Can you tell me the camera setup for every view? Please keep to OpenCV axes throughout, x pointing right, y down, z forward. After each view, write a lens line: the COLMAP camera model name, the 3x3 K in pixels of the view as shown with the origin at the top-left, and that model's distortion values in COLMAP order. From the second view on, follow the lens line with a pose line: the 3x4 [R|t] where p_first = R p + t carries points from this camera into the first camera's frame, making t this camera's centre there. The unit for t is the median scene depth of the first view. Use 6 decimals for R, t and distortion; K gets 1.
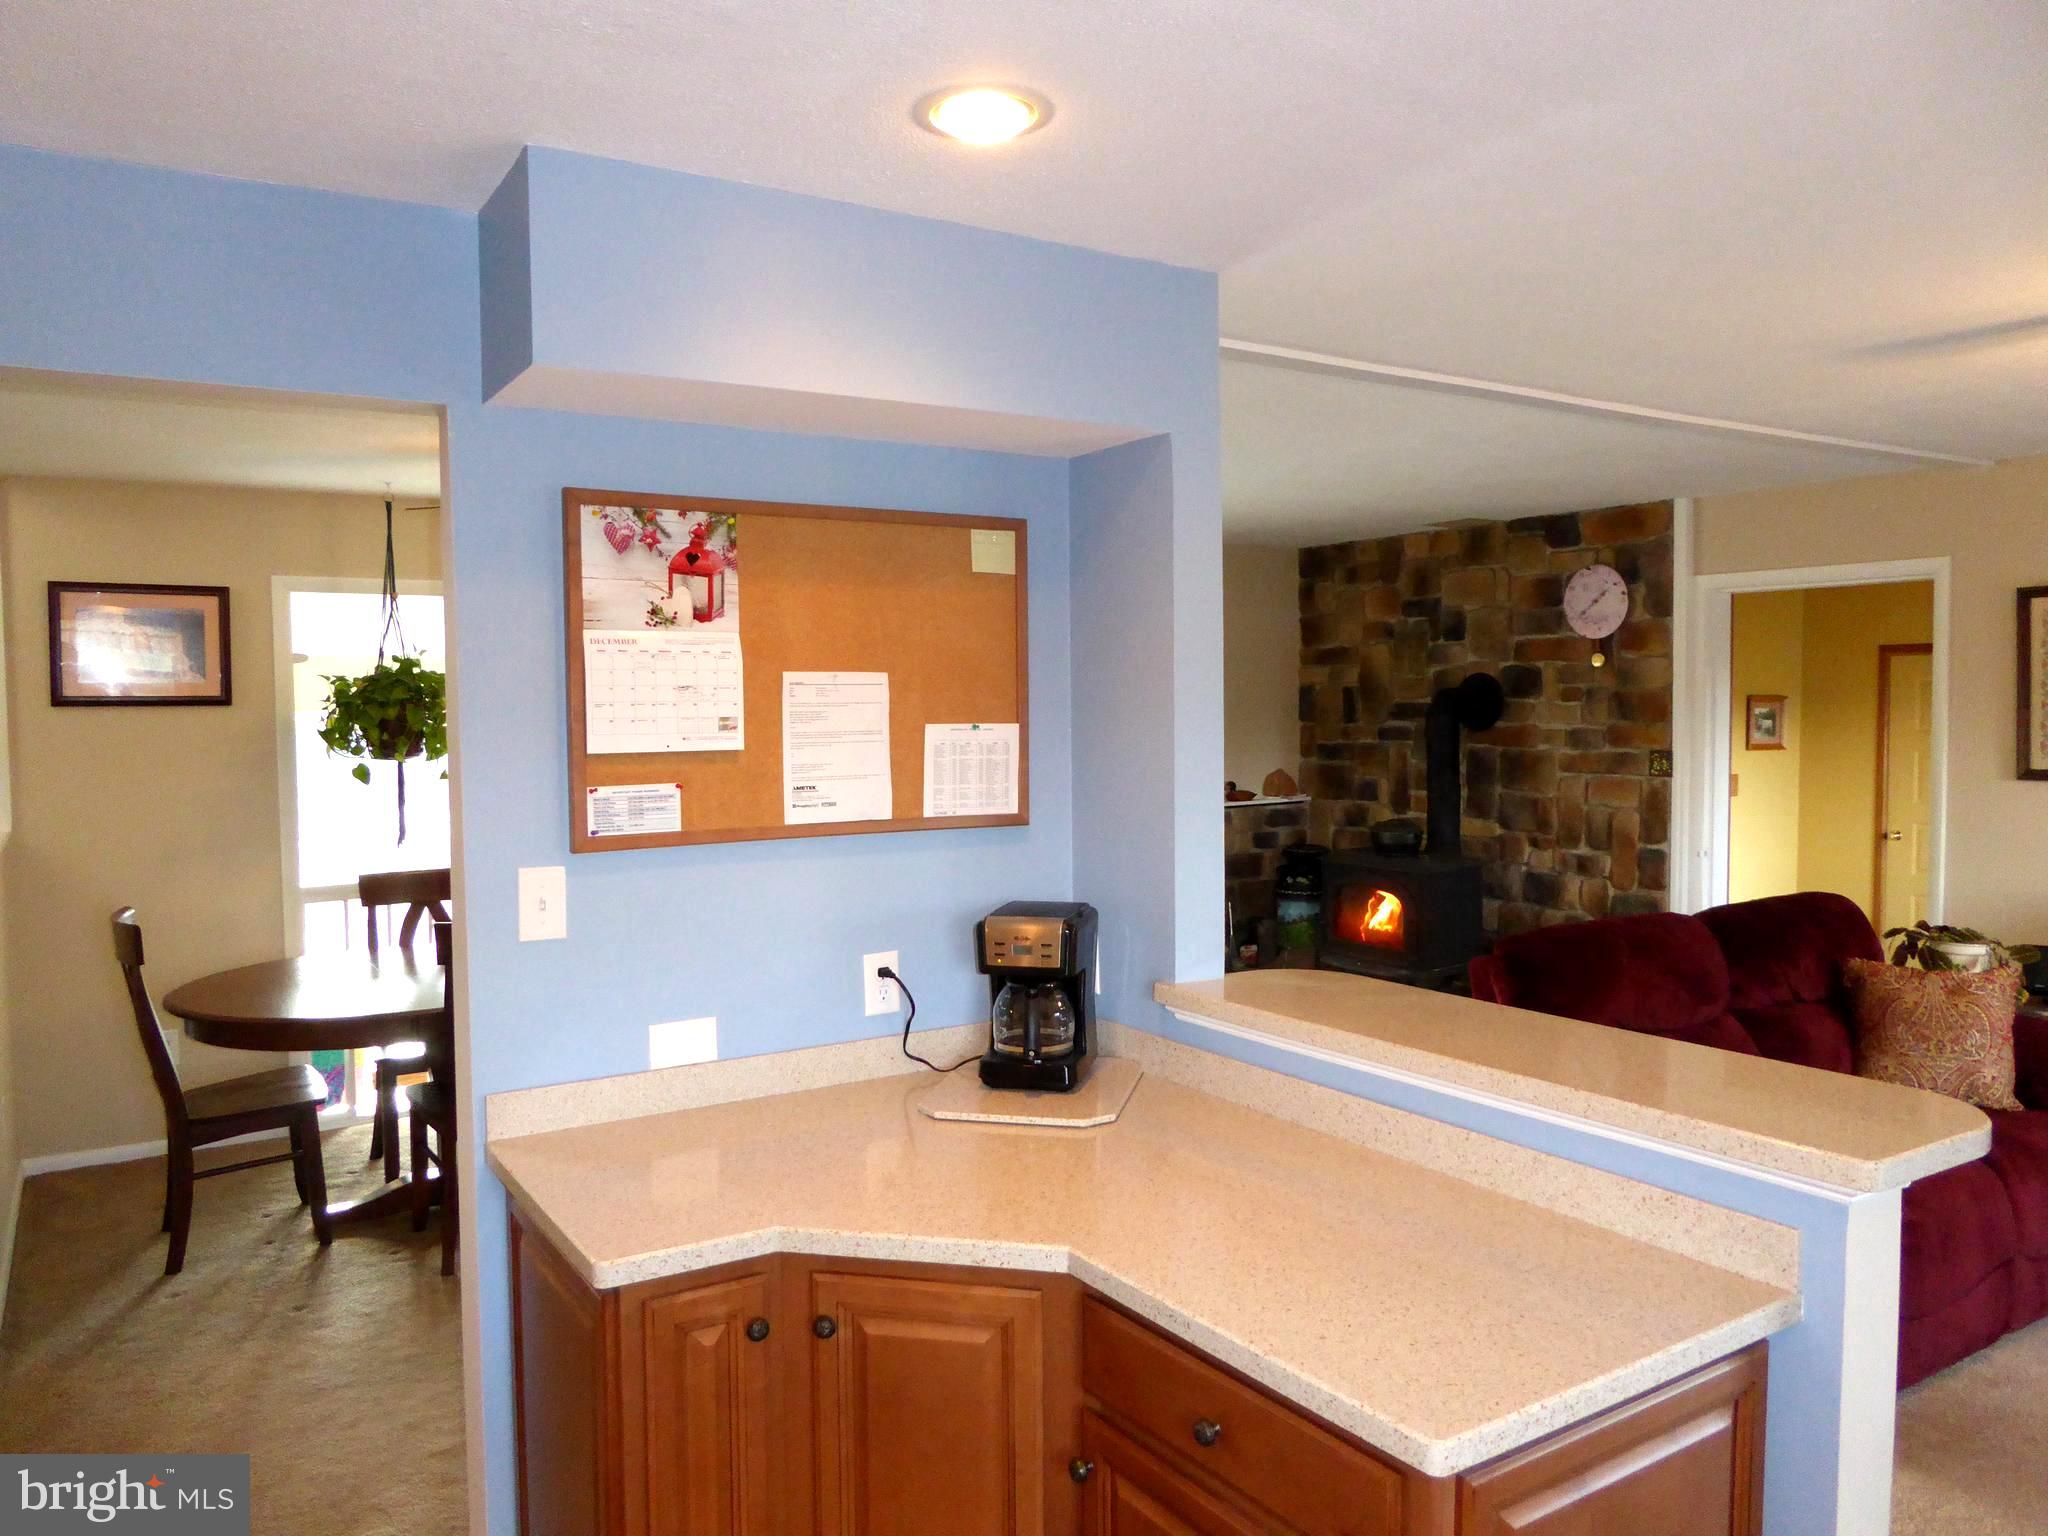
lens RADIAL K [[1474.4, 0, 1030.6], [0, 1474.4, 766.8], [0, 0, 1]] dist [-0.027243, 0.008513]
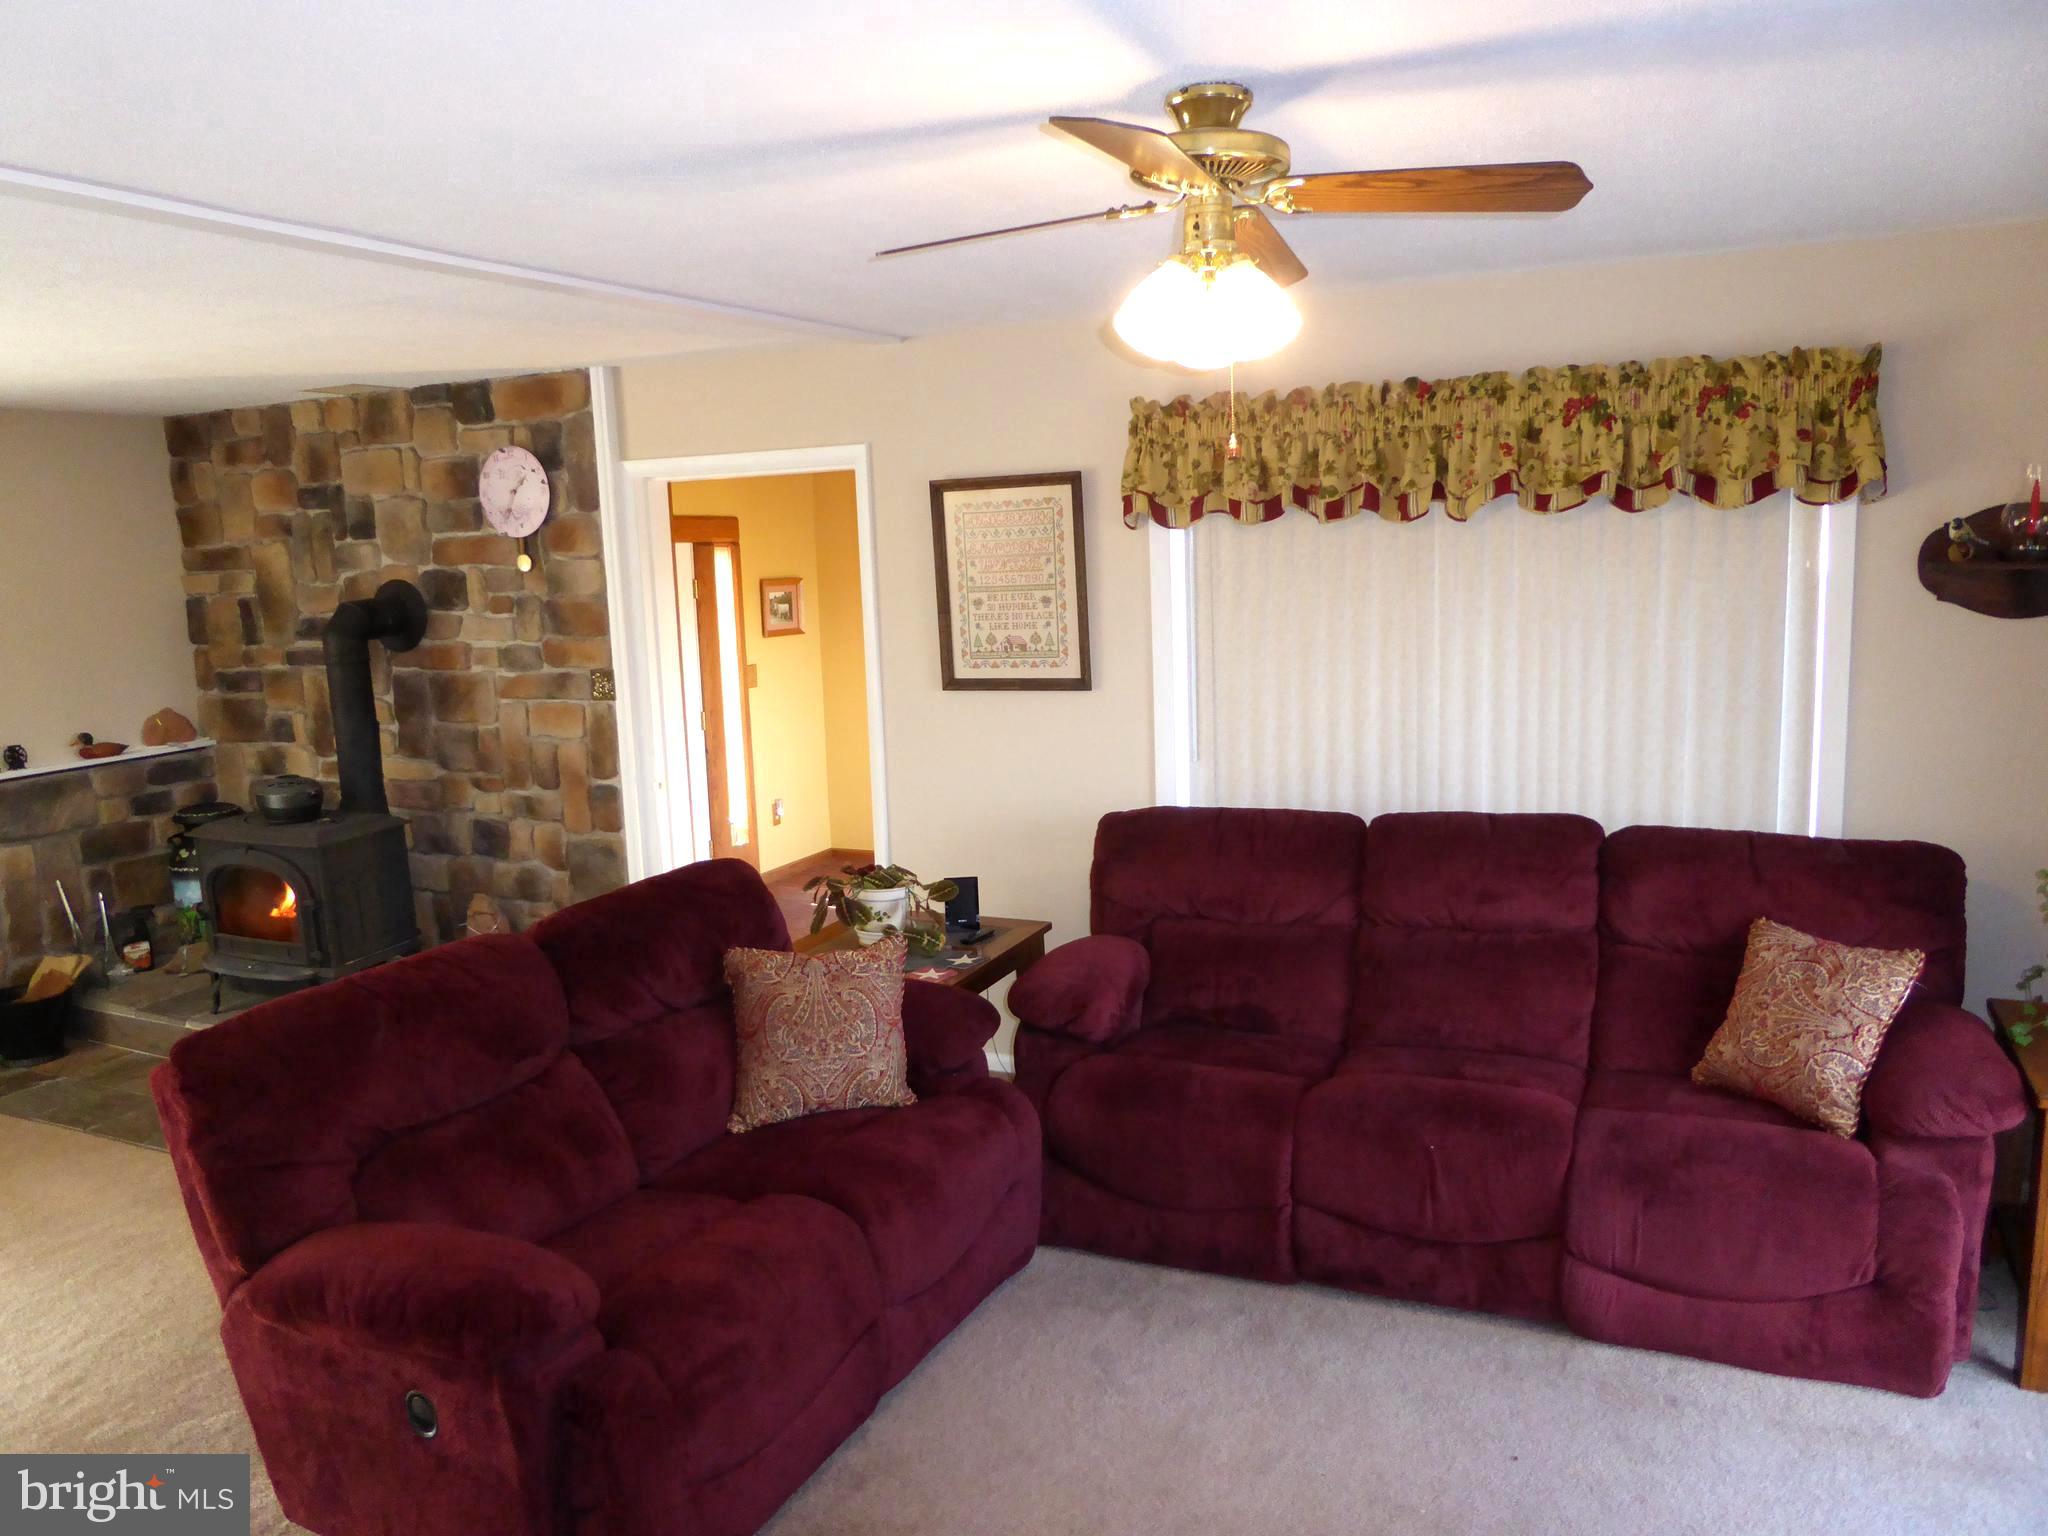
lens RADIAL K [[1474.4, 0, 1030.6], [0, 1474.4, 766.8], [0, 0, 1]] dist [-0.027243, 0.008513]
pose [[0.845986, -0.104168, 0.522931, 0.173016], [0.053629, 0.992381, 0.110924, -0.033331], [-0.530501, -0.065796, 0.845127, 0.133010]]
